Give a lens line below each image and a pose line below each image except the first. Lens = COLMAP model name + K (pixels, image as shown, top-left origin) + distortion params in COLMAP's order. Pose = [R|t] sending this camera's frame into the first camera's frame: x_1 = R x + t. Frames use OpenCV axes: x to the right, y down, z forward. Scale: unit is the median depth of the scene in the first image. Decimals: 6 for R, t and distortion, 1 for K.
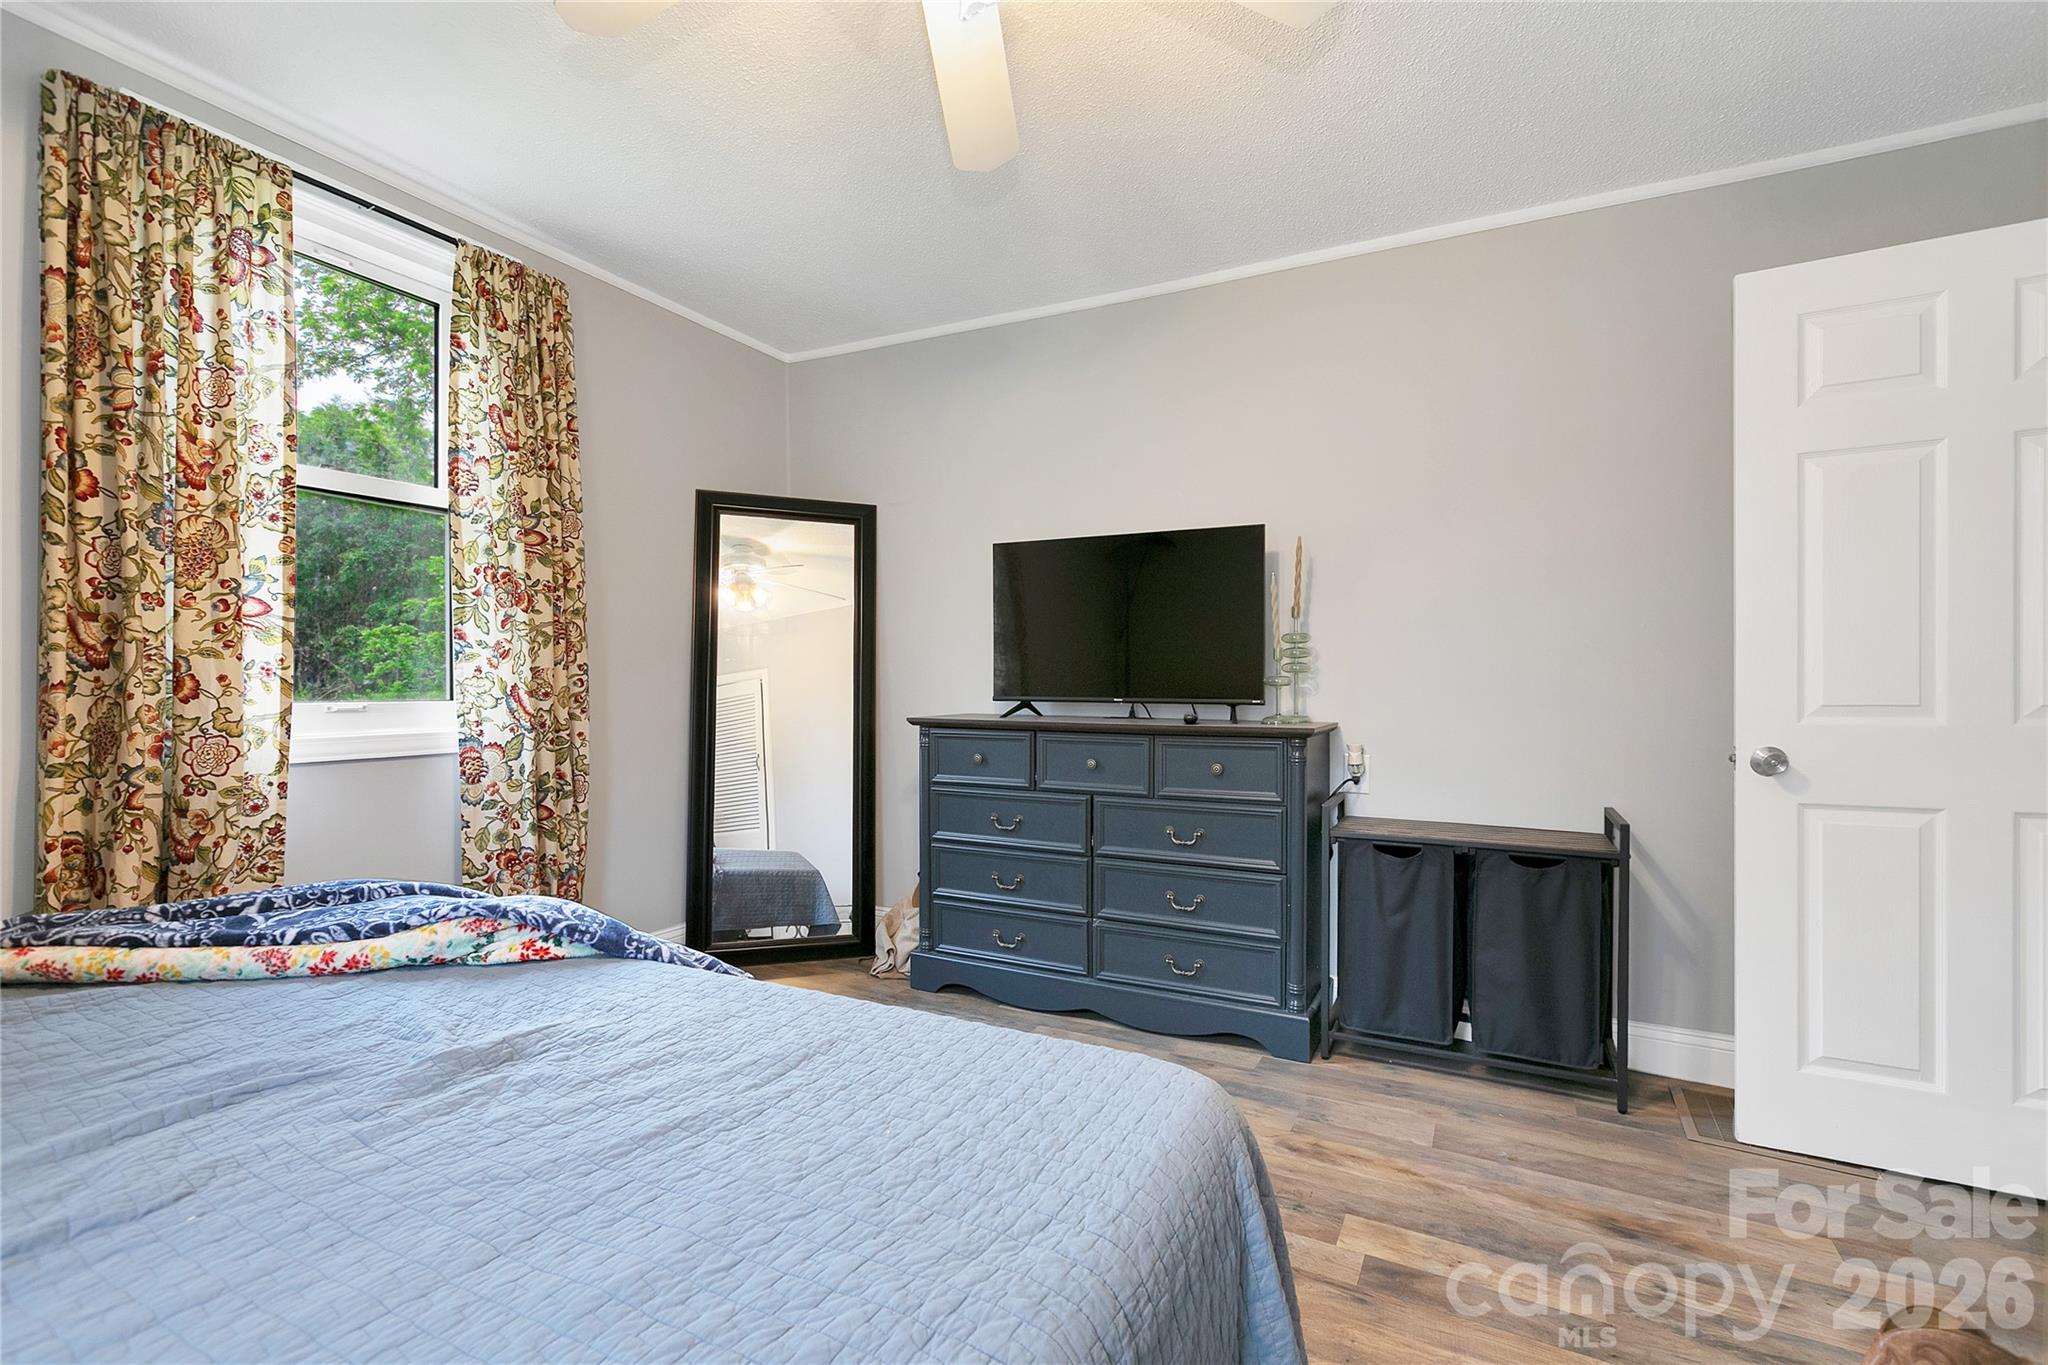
lens RADIAL K [[925.7, 0, 1022.7], [0, 925.7, 687.6], [0, 0, 1]] dist [0.000591, -0.000351]
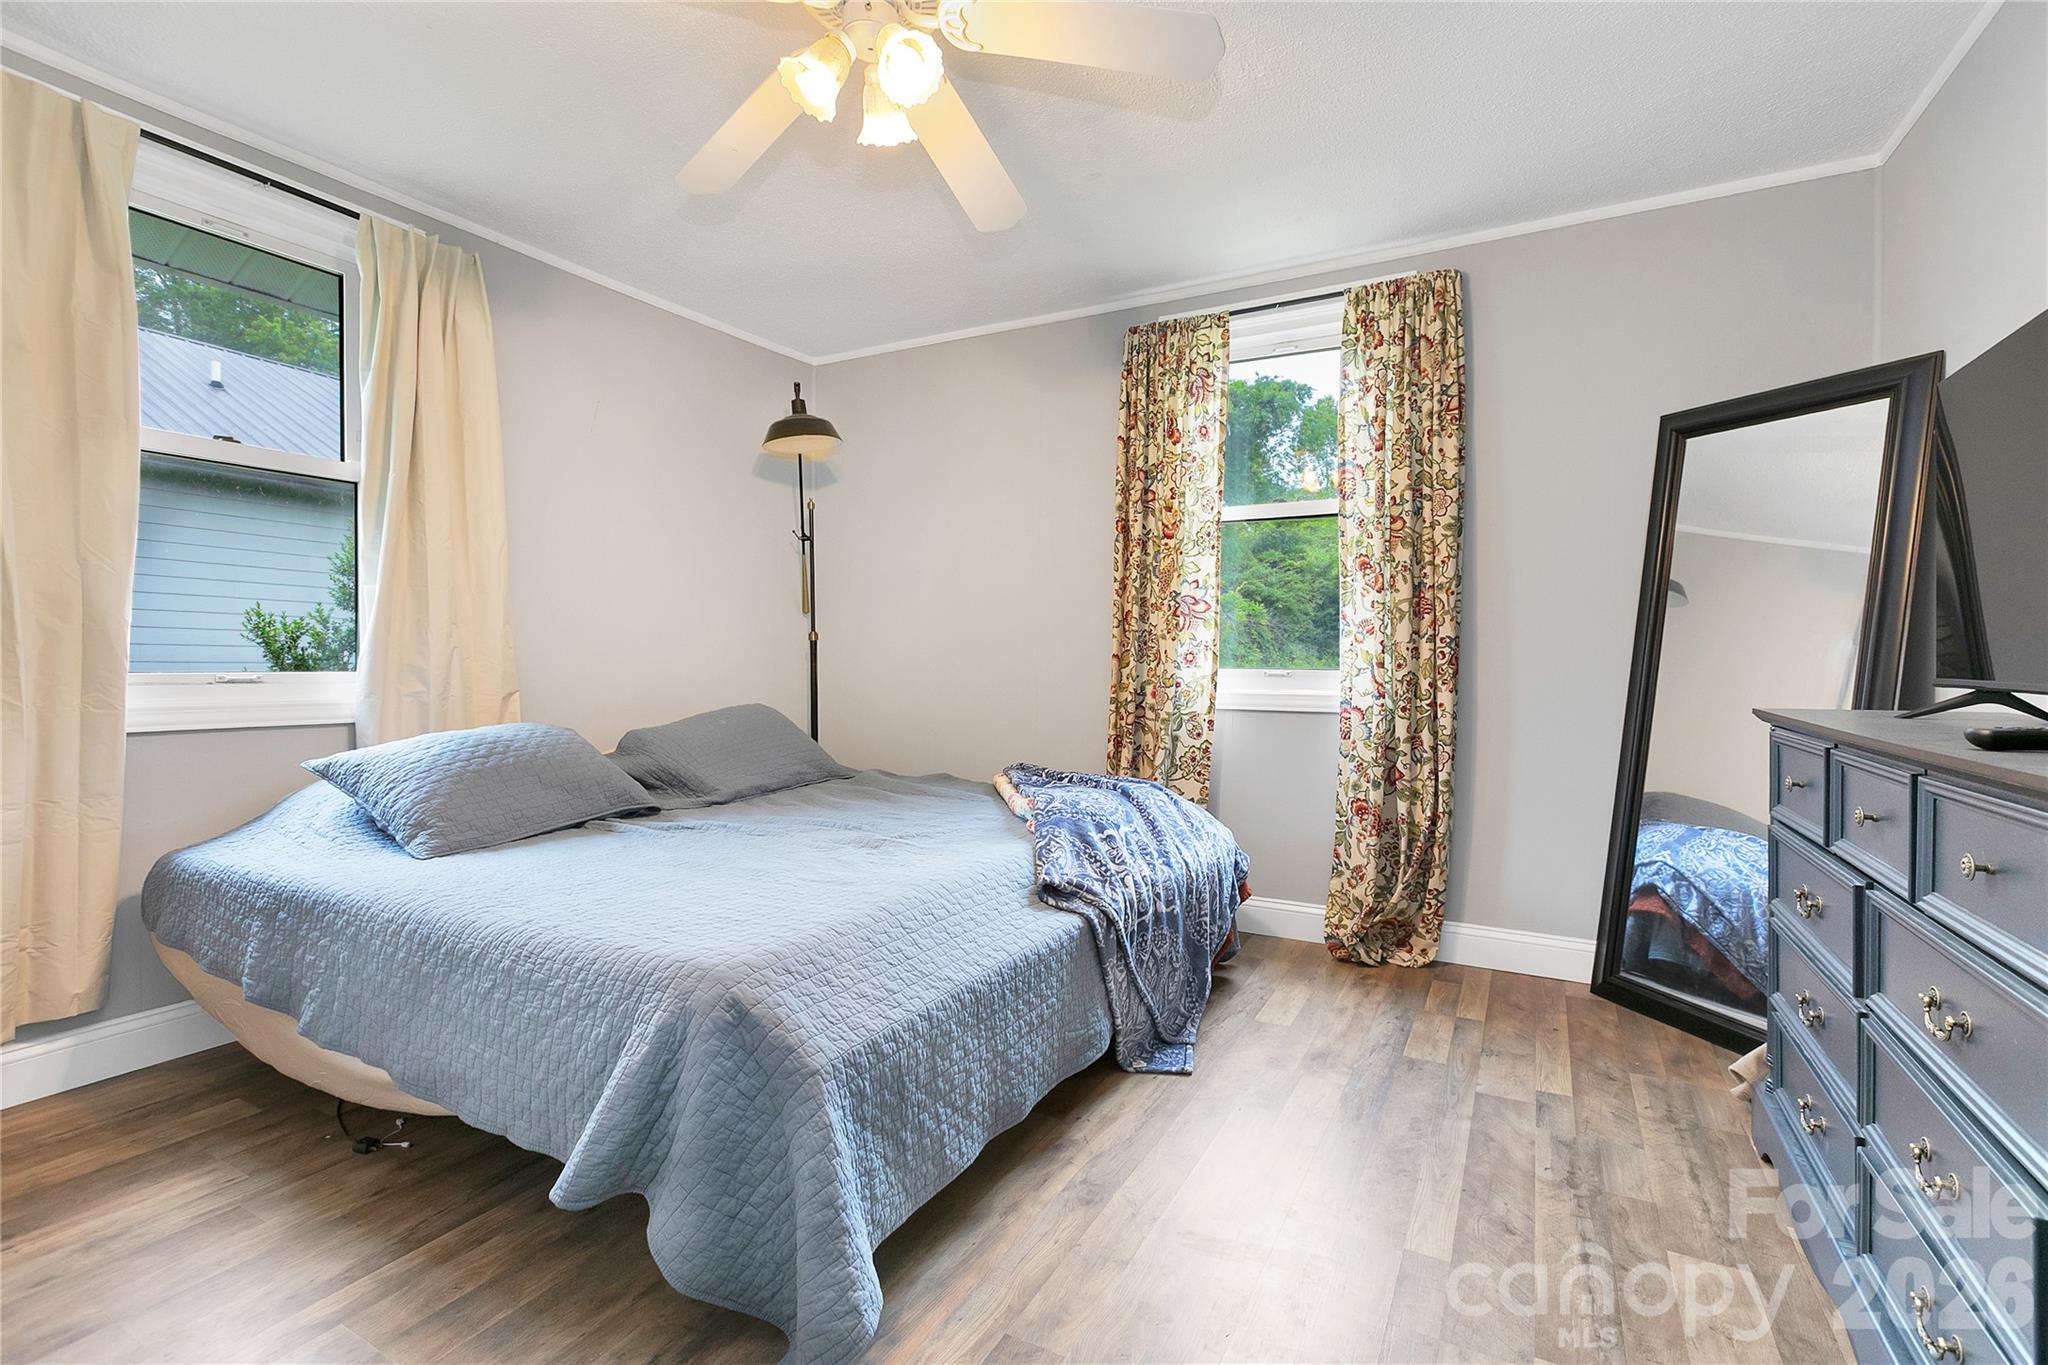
lens RADIAL K [[925.7, 0, 1025.0], [0, 925.7, 661.5], [0, 0, 1]] dist [0.000591, -0.000351]
pose [[-0.028200, 0.008255, -0.999568, 0.659873], [-0.006846, 0.999941, 0.008451, -0.004498], [0.999579, 0.007081, -0.028142, 0.659084]]
